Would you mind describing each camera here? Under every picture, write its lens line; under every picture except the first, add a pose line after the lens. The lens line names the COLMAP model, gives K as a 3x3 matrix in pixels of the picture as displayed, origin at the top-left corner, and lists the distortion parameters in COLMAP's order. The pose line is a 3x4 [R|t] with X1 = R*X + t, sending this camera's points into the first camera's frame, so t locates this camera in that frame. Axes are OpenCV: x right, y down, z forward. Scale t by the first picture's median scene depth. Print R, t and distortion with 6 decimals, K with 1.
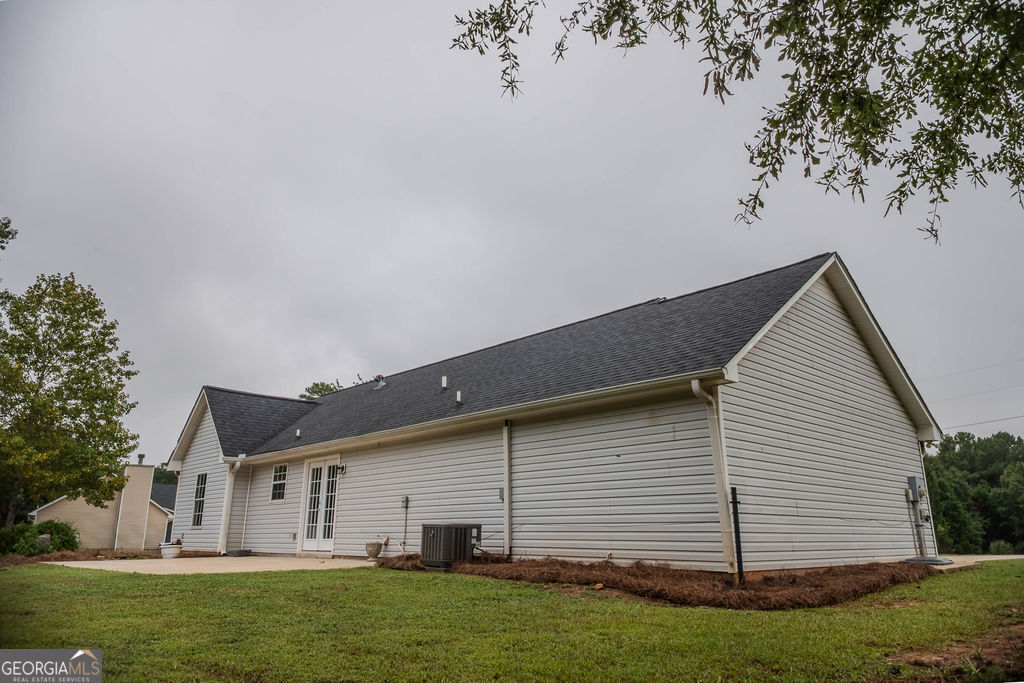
lens RADIAL K [[640.8, 0, 512.0], [0, 640.8, 341.5], [0, 0, 1]] dist [0.085867, -0.128305]
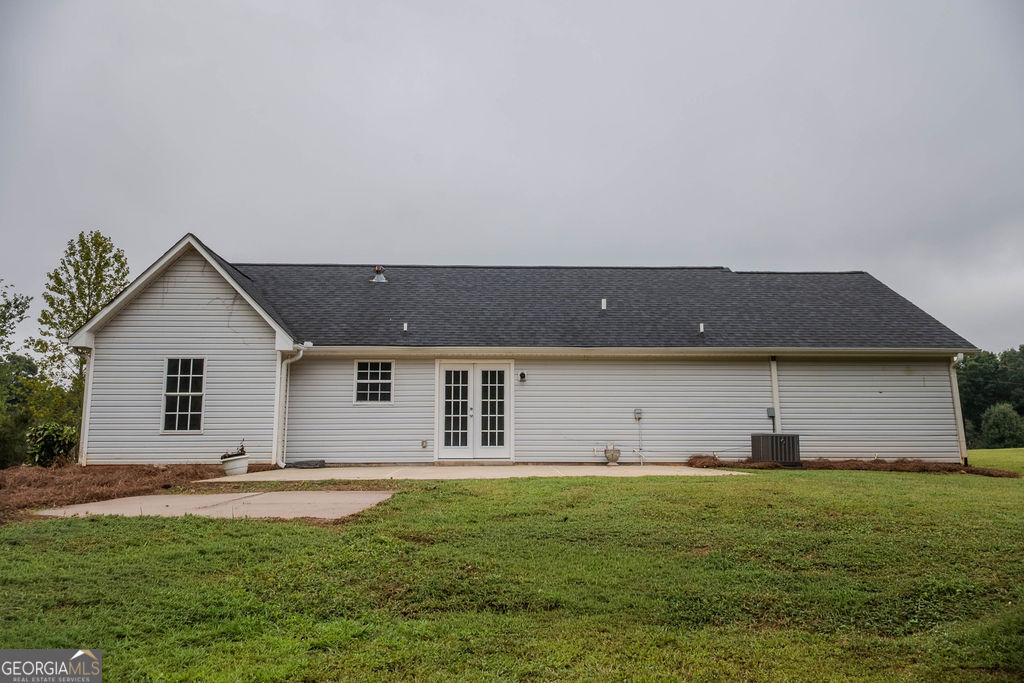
lens RADIAL K [[640.8, 0, 512.0], [0, 640.8, 341.5], [0, 0, 1]] dist [0.085867, -0.128305]
pose [[0.689405, 0.111672, 0.715716, -0.940347], [-0.205941, 0.977489, 0.045855, 0.104094], [-0.694484, -0.179008, 0.696884, 0.345554]]
